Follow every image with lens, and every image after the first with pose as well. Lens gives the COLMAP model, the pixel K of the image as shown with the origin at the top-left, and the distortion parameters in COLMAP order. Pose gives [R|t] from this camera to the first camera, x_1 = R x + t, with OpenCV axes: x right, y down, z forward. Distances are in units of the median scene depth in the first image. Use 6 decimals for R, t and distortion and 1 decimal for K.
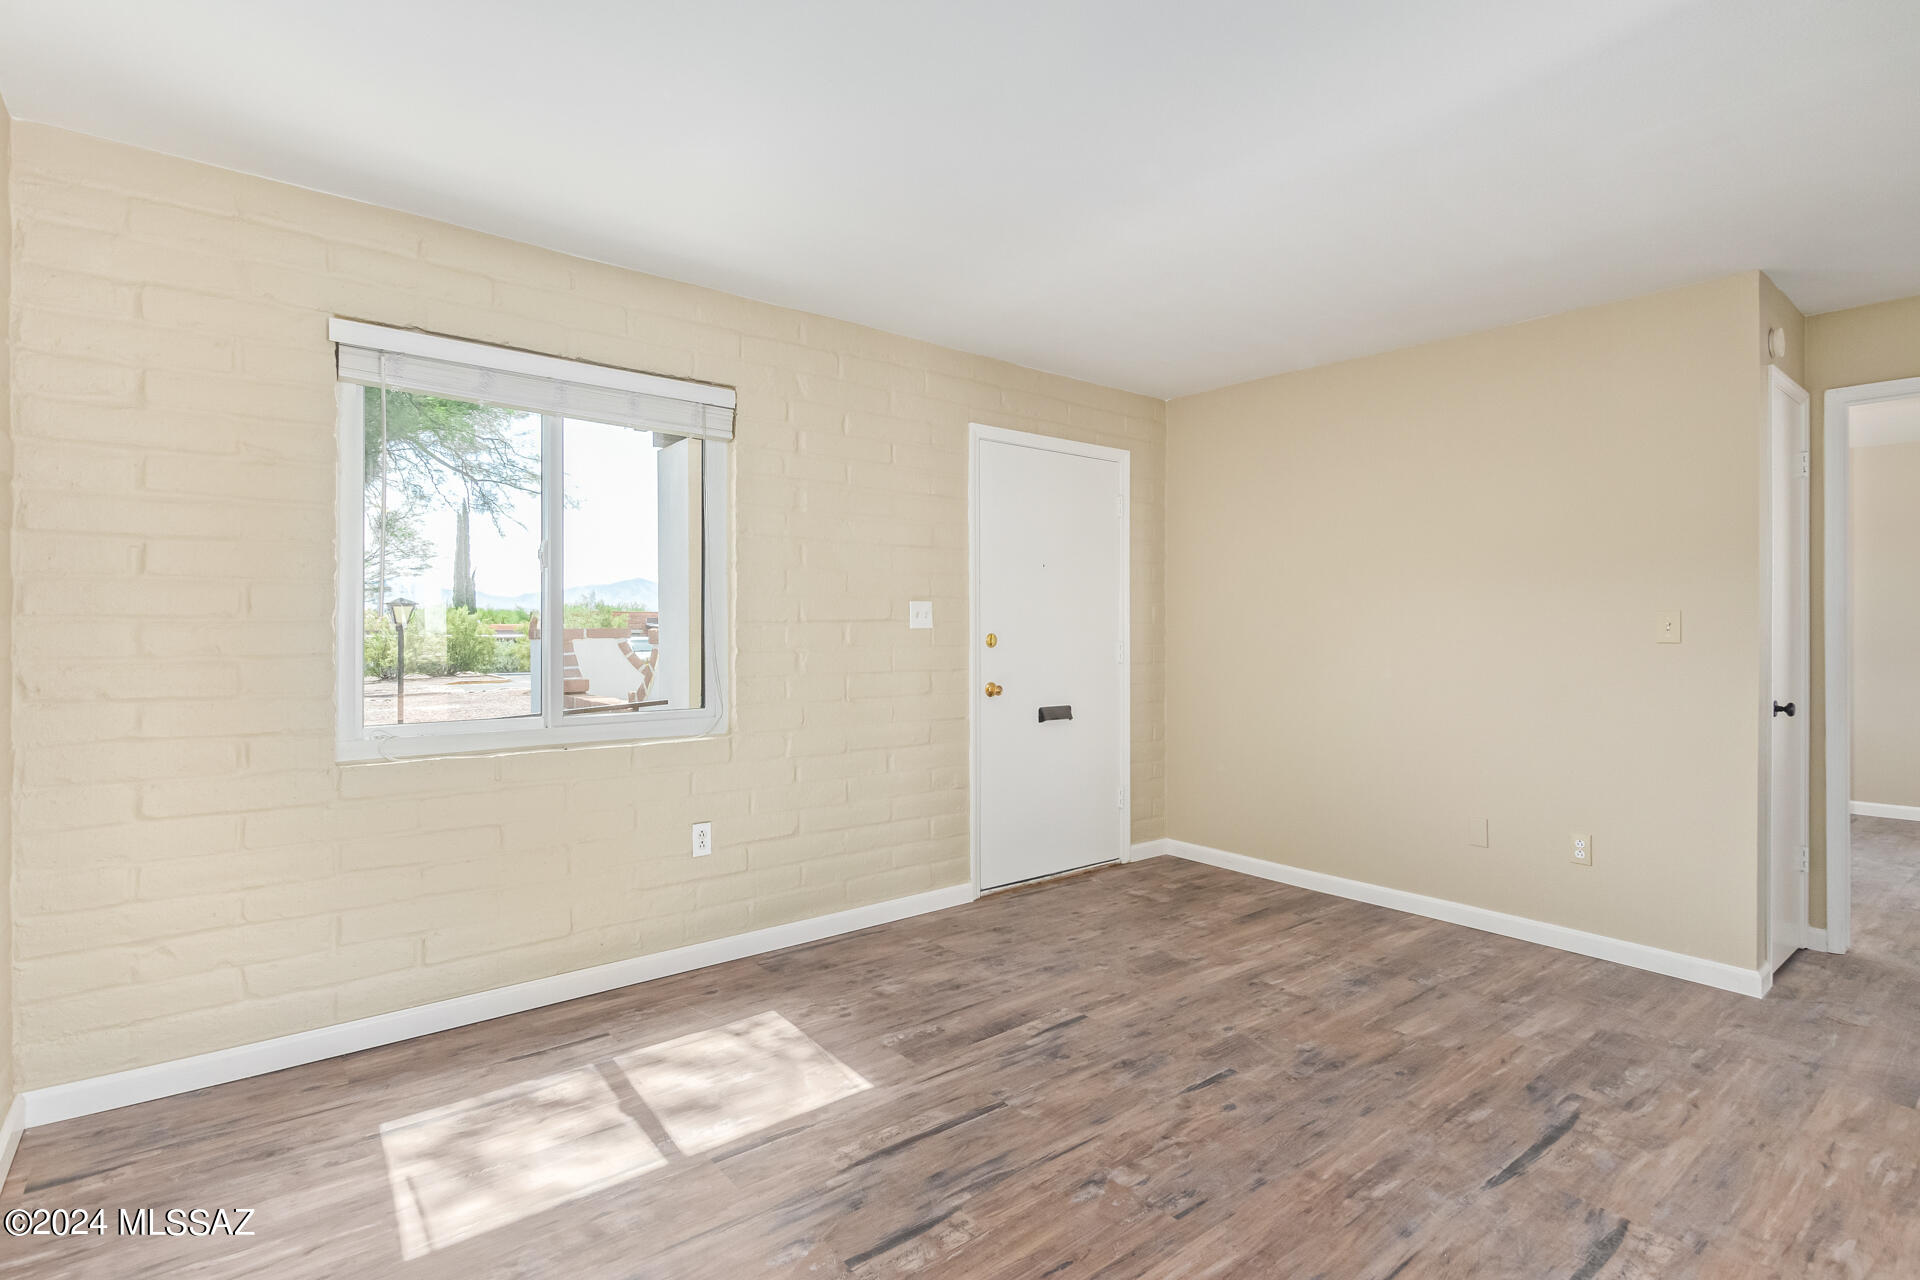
lens RADIAL K [[920.8, 0, 950.4], [0, 920.8, 629.1], [0, 0, 1]] dist [0.011848, -0.005580]
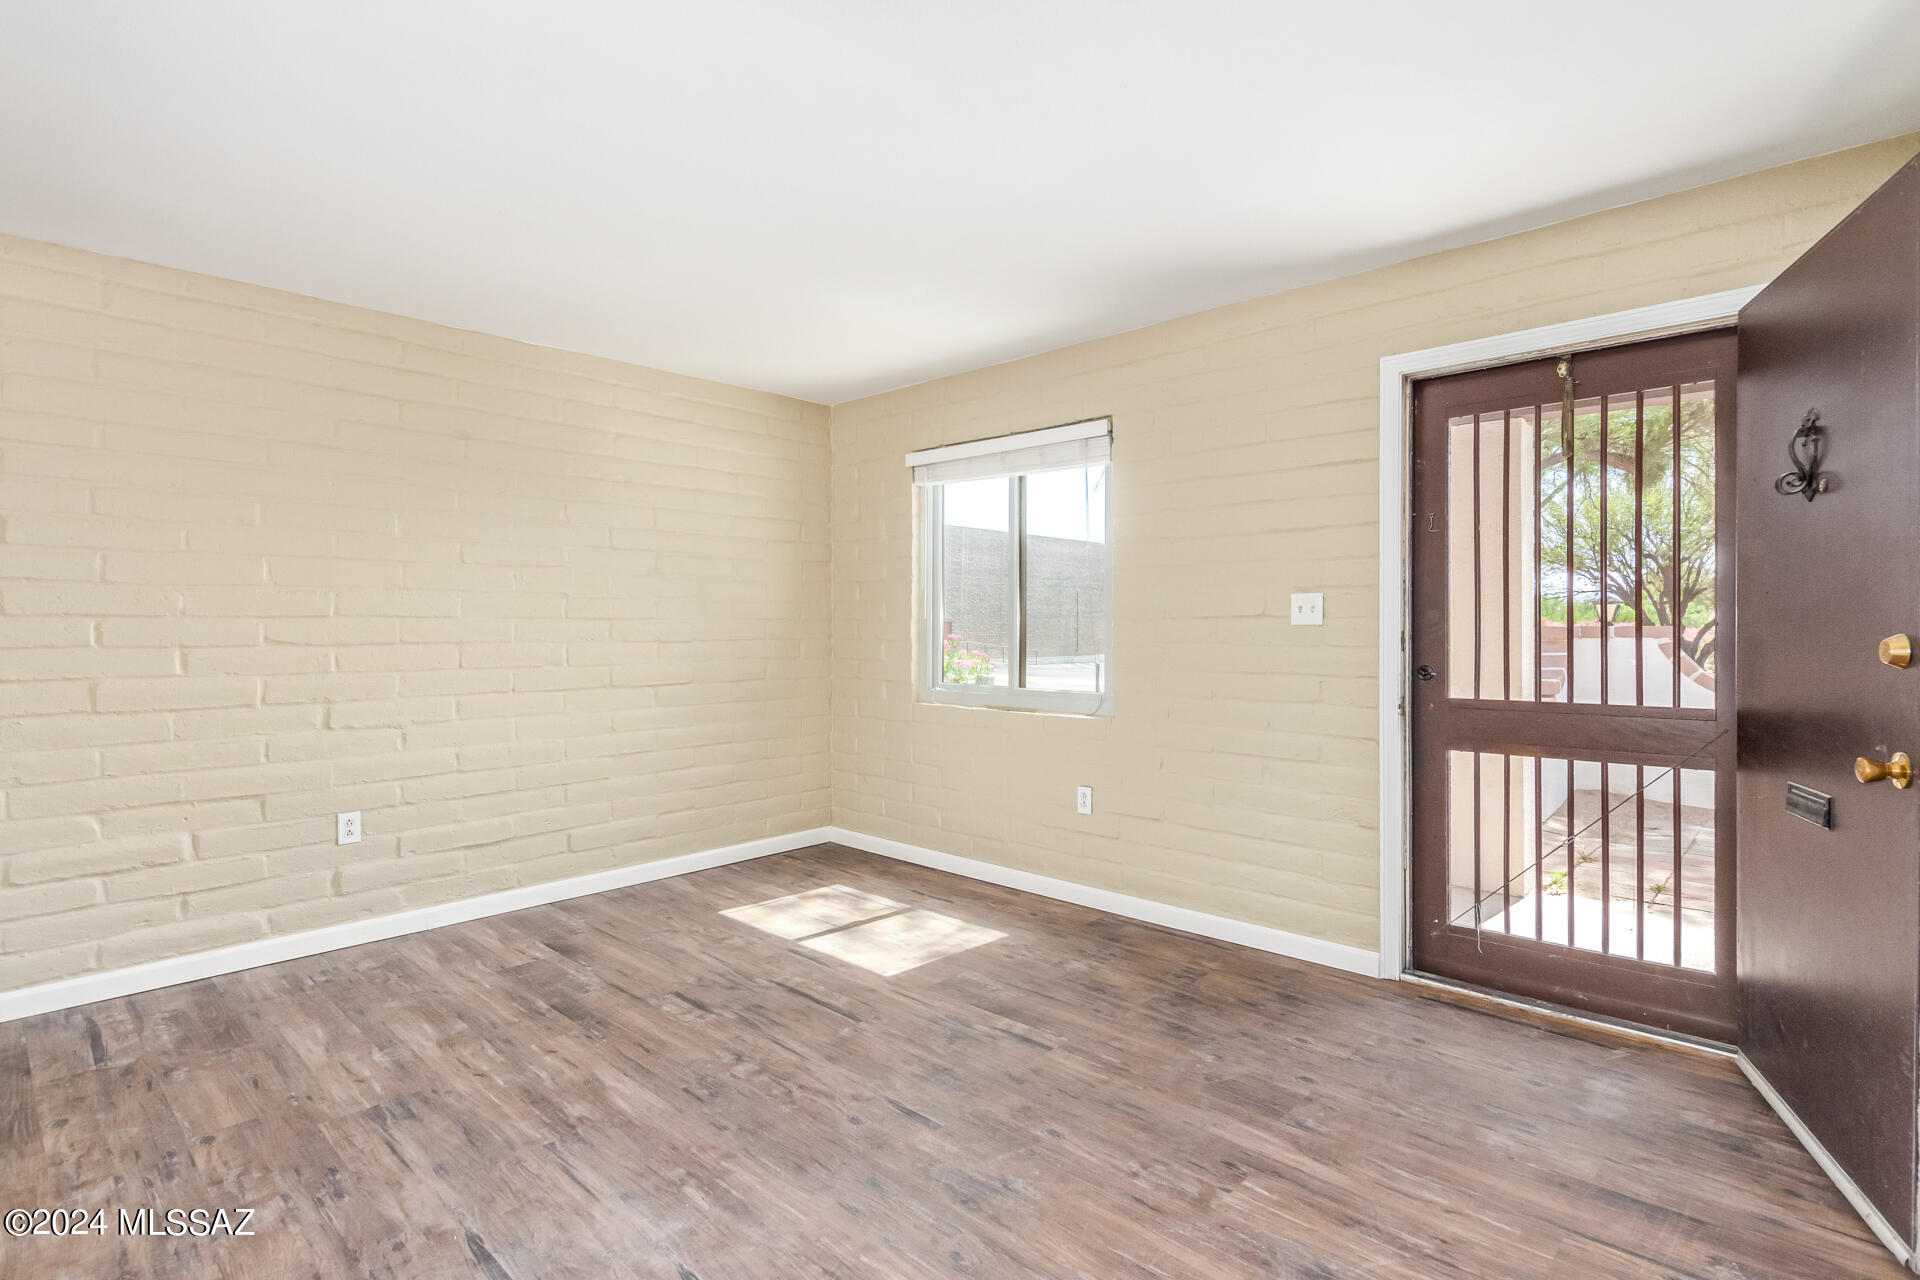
lens RADIAL K [[920.8, 0, 1017.8], [0, 920.8, 619.0], [0, 0, 1]] dist [0.011848, -0.005580]
pose [[0.181727, -0.009434, -0.983304, 1.091362], [-0.002965, 0.999944, -0.010142, 0.006998], [0.983345, 0.004759, 0.181689, 0.845551]]
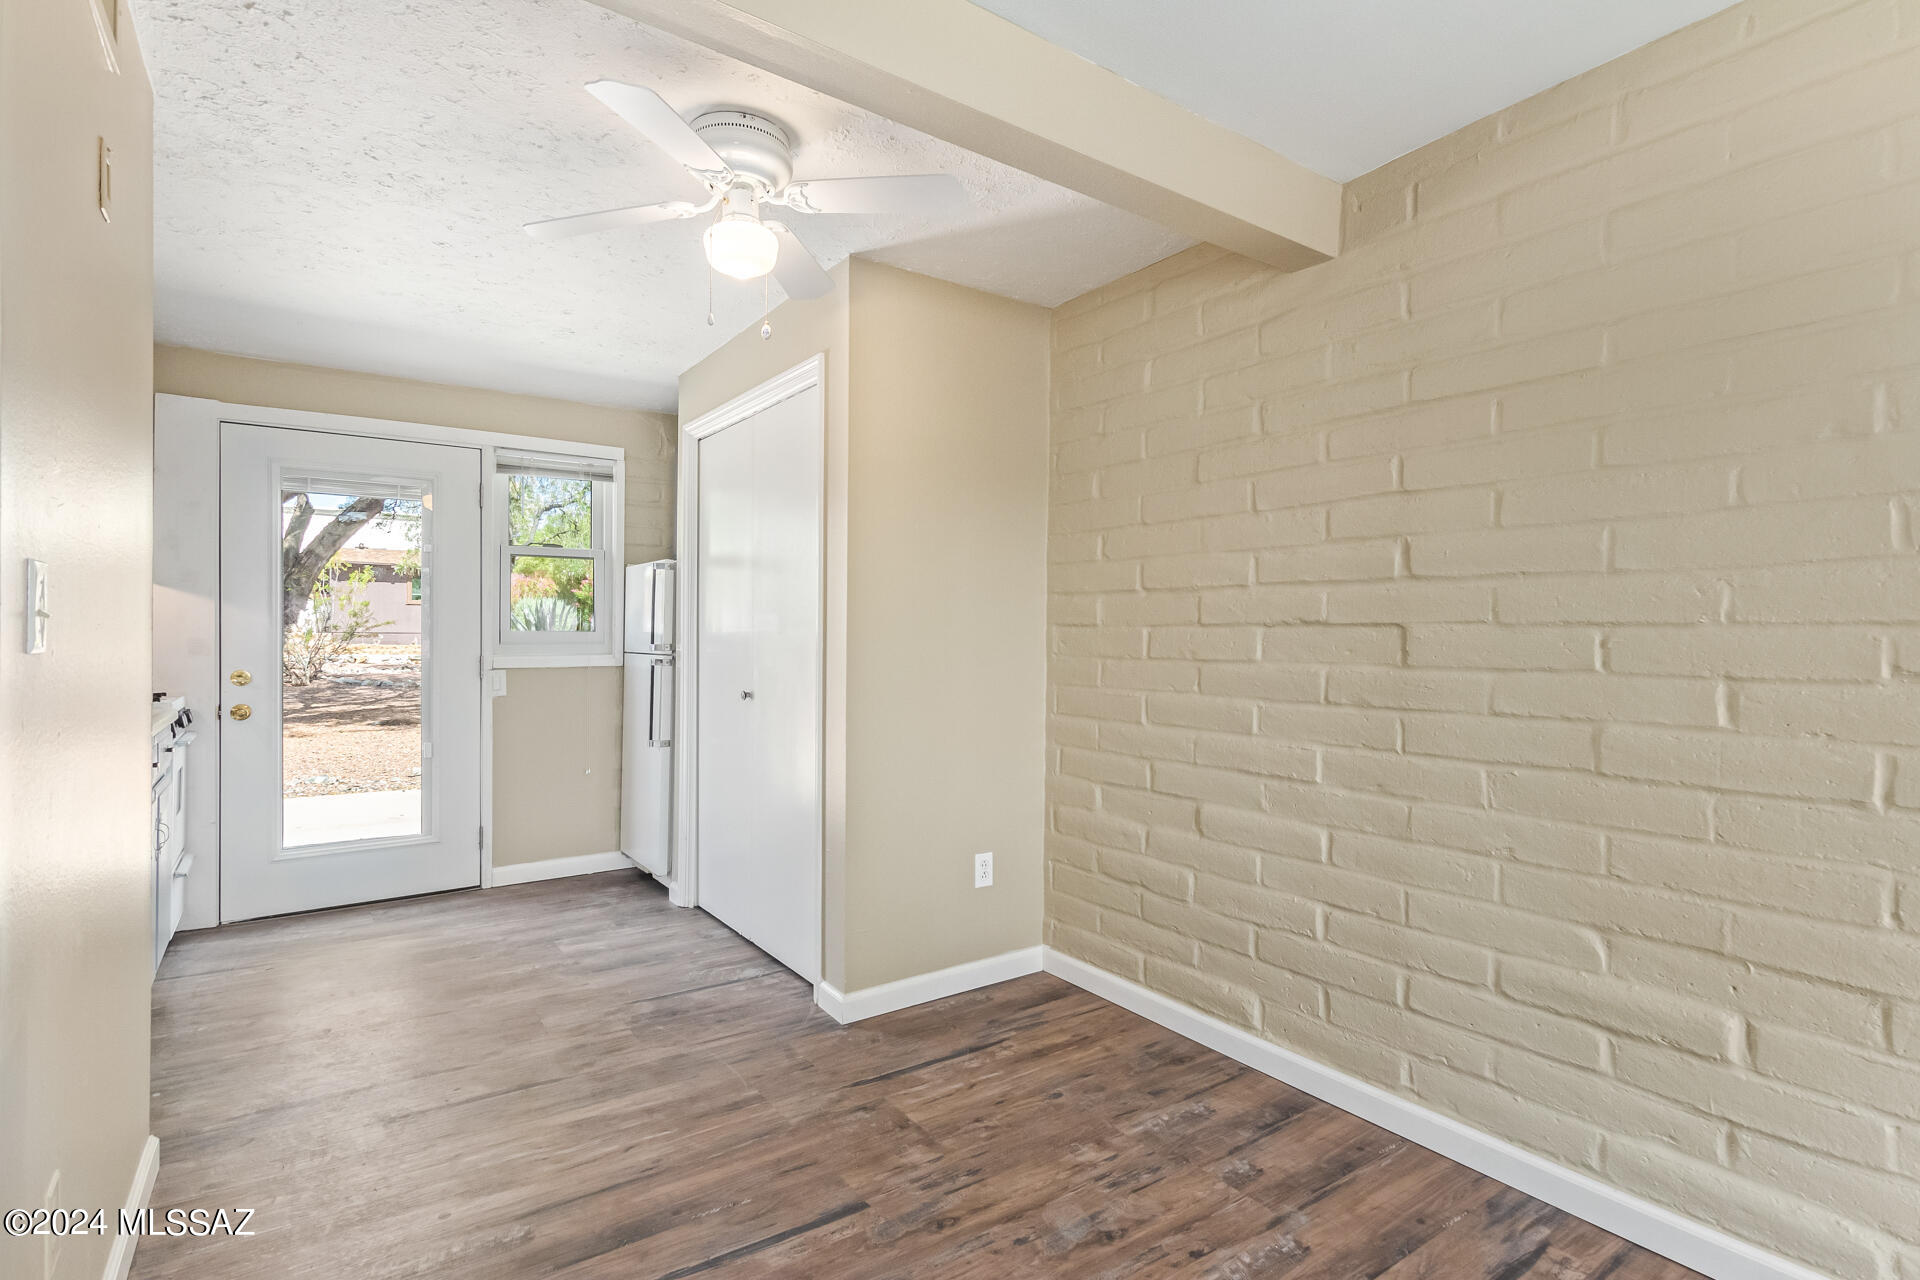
lens RADIAL K [[920.8, 0, 946.1], [0, 920.8, 635.8], [0, 0, 1]] dist [0.011848, -0.005580]
pose [[-0.997557, -0.010672, 0.069035, 0.277823], [-0.010804, 0.999940, -0.001539, 0.010319], [-0.069015, -0.002281, -0.997613, 0.716108]]
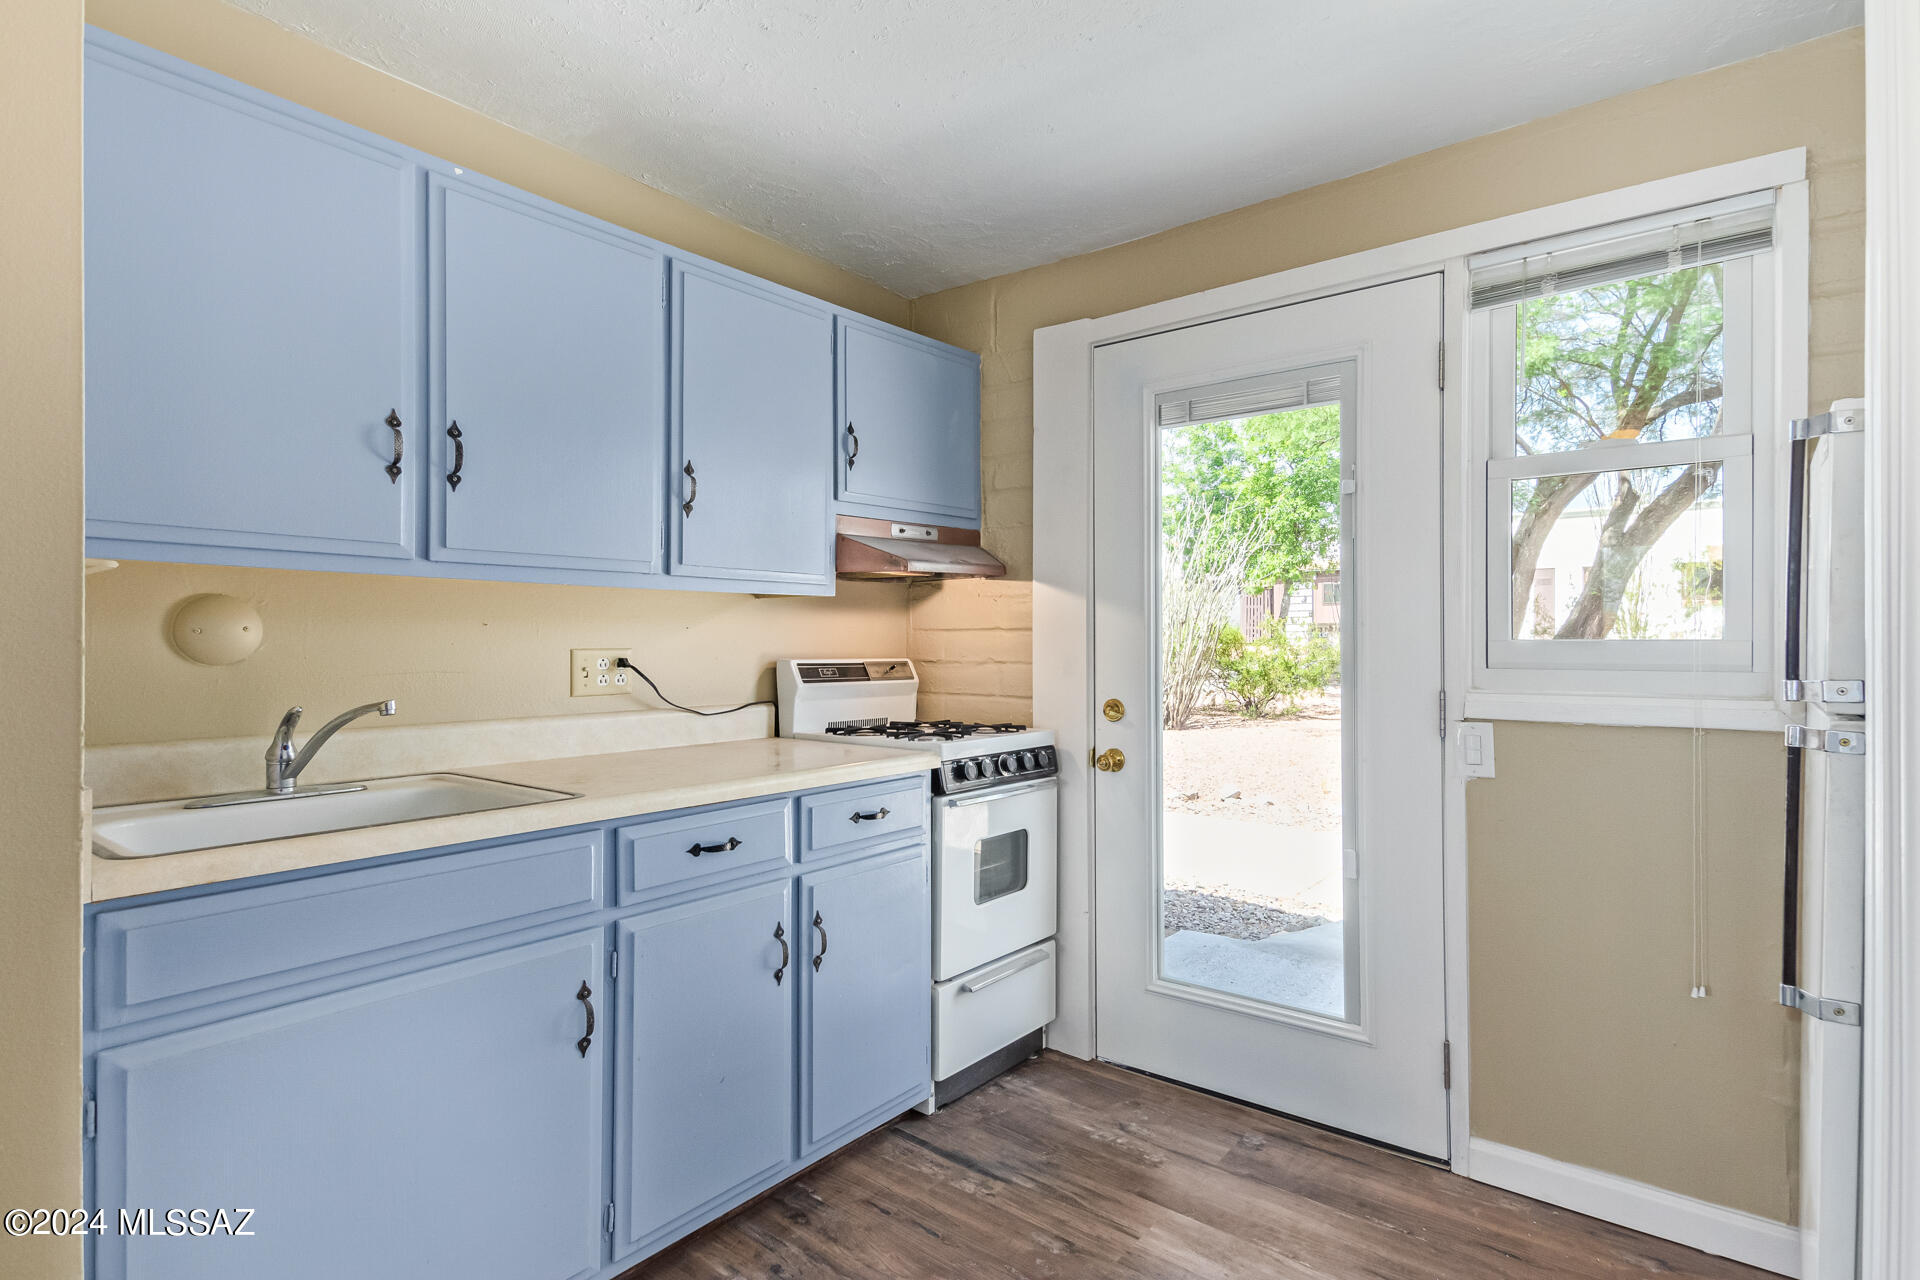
lens RADIAL K [[1007.7, 0, 997.3], [0, 1007.7, 636.5], [0, 0, 1]] dist [0.014653, -0.000380]
pose [[-0.248630, -0.002732, 0.968595, 0.451899], [-0.000993, 0.999996, 0.002566, 0.003572], [-0.968598, -0.000324, -0.248632, -0.236748]]
